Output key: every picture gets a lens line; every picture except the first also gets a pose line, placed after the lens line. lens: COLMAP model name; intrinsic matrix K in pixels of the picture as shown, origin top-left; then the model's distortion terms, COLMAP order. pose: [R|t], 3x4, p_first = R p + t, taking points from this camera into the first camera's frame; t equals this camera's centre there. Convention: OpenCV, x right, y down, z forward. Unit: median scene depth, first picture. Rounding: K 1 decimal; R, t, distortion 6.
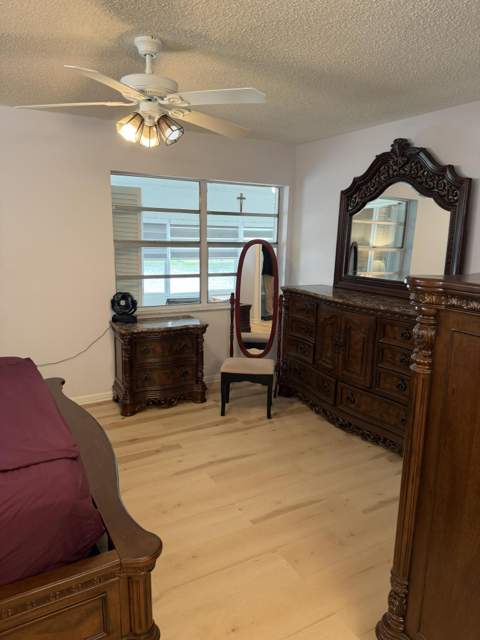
lens RADIAL K [[449.4, 0, 240.1], [0, 449.4, 327.3], [0, 0, 1]] dist [-0.003160, -0.002496]
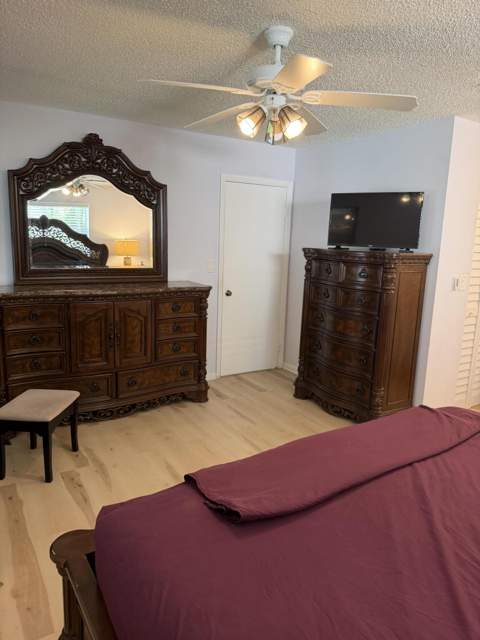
lens RADIAL K [[457.4, 0, 240.5], [0, 457.4, 315.7], [0, 0, 1]] dist [0.119360, -0.157843]
pose [[-0.061358, -0.196778, 0.978526, -0.811985], [0.169450, 0.964089, 0.204500, -0.172124], [-0.983627, 0.178358, -0.025810, 0.756429]]
